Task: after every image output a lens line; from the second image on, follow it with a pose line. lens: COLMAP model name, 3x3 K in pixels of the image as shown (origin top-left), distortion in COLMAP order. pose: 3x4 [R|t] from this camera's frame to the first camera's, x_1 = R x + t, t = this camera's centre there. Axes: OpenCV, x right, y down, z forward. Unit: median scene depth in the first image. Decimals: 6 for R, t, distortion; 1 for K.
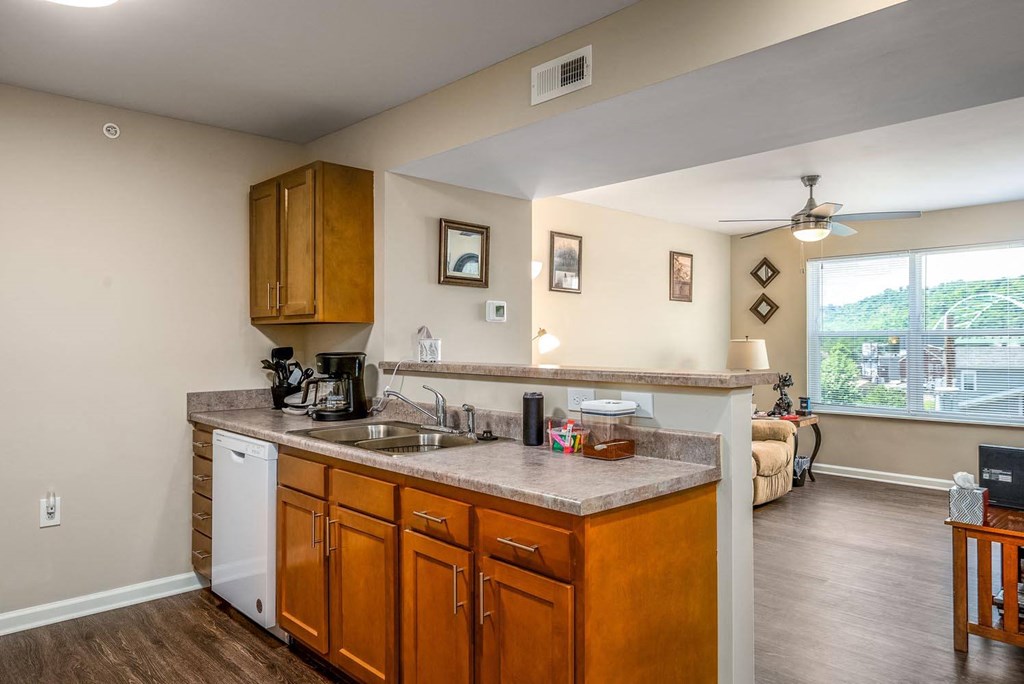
lens RADIAL K [[684.0, 0, 511.6], [0, 684.0, 345.9], [0, 0, 1]] dist [-0.000190, 0.001249]
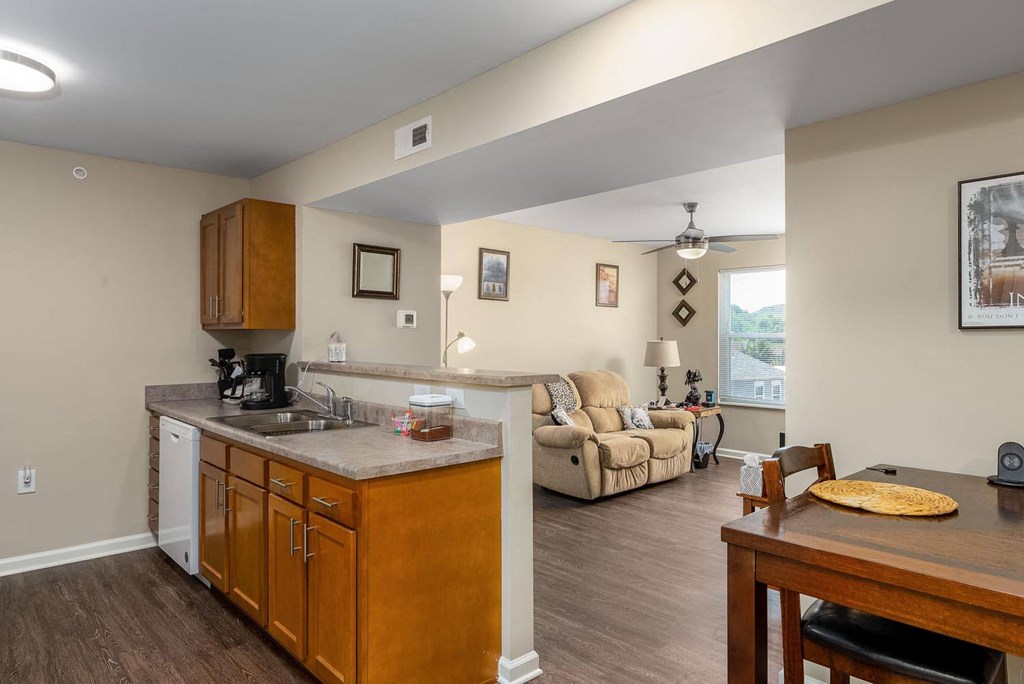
lens RADIAL K [[631.1, 0, 512.0], [0, 631.1, 342.0], [0, 0, 1]] dist [0.001885, -0.001565]
pose [[0.999920, 0.004303, -0.011913, 0.201141], [-0.004278, 0.999989, 0.002089, -0.015266], [0.011922, -0.002037, 0.999927, -0.123408]]
